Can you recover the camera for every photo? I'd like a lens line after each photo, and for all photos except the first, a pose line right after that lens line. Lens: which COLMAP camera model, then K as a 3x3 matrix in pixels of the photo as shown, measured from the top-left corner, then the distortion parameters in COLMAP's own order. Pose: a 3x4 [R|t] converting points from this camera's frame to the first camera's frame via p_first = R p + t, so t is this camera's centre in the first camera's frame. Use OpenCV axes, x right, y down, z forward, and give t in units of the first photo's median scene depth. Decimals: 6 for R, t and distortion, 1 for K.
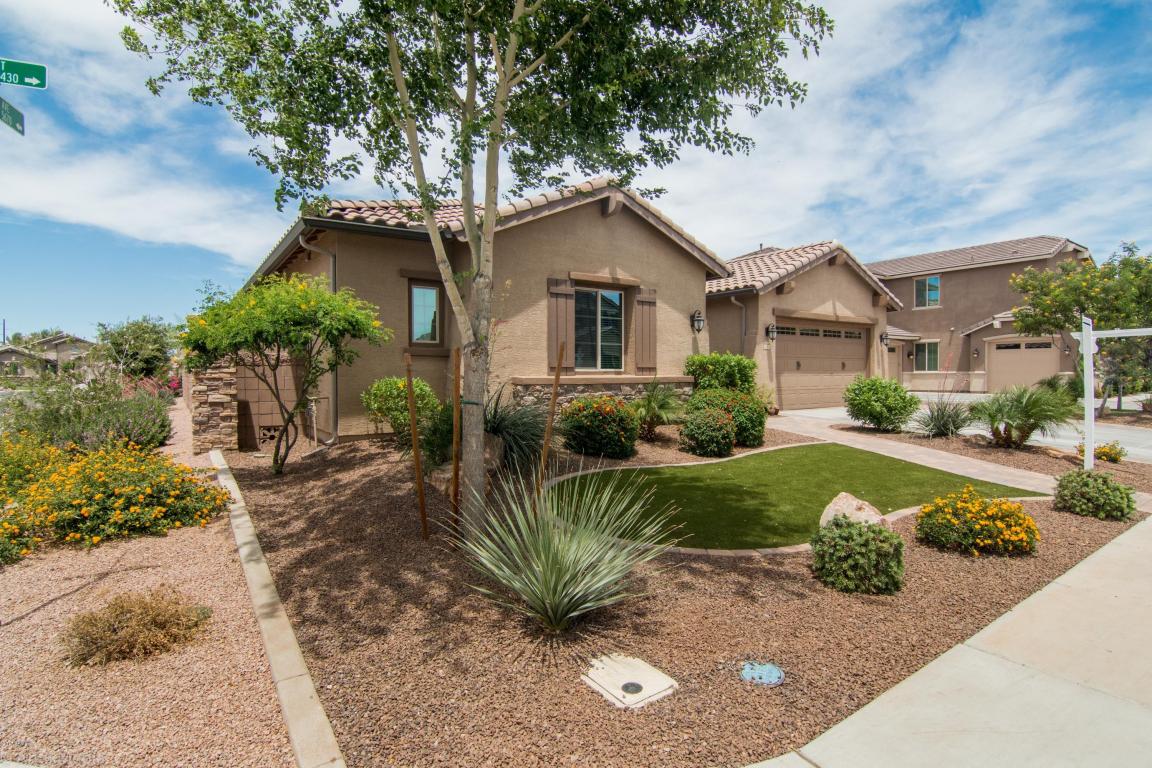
lens RADIAL K [[588.1, 0, 577.6], [0, 588.1, 385.1], [0, 0, 1]] dist [-0.004973, -0.003761]
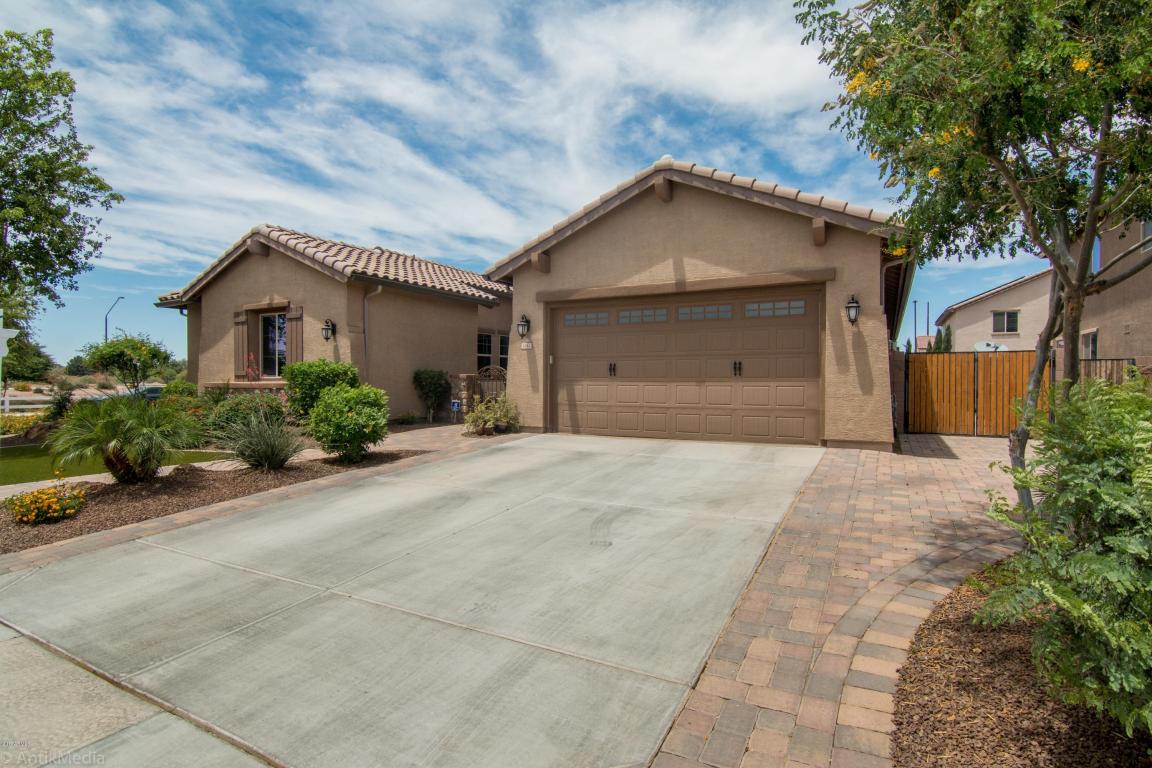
lens RADIAL K [[588.1, 0, 567.9], [0, 588.1, 379.3], [0, 0, 1]] dist [-0.004973, -0.003761]
pose [[0.439687, 0.004359, -0.898141, 1.381773], [-0.017662, 0.999837, -0.003794, -0.026260], [0.897977, 0.017531, 0.439692, 0.969592]]
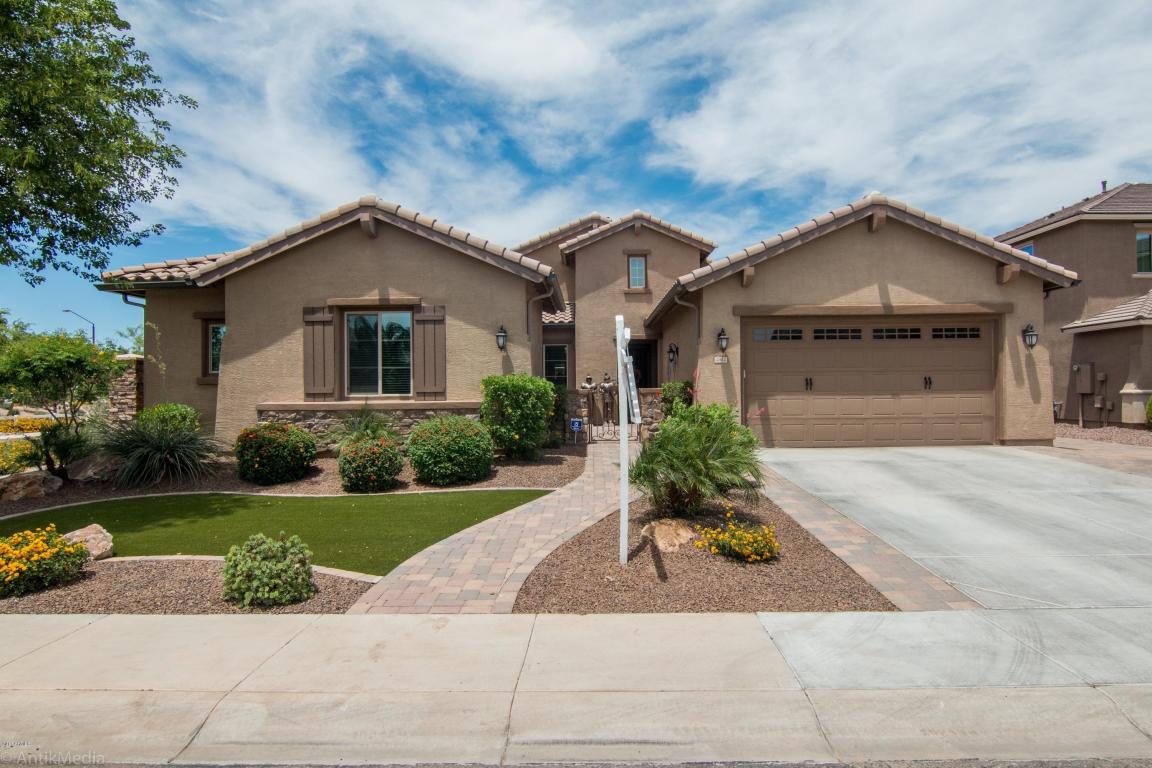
lens RADIAL K [[684.0, 0, 605.5], [0, 684.0, 388.2], [0, 0, 1]] dist [-0.000960, -0.000373]
pose [[0.807758, -0.004328, -0.589498, 0.958624], [-0.004273, 0.999904, -0.013196, -0.022742], [0.589498, 0.013178, 0.807662, 0.299582]]
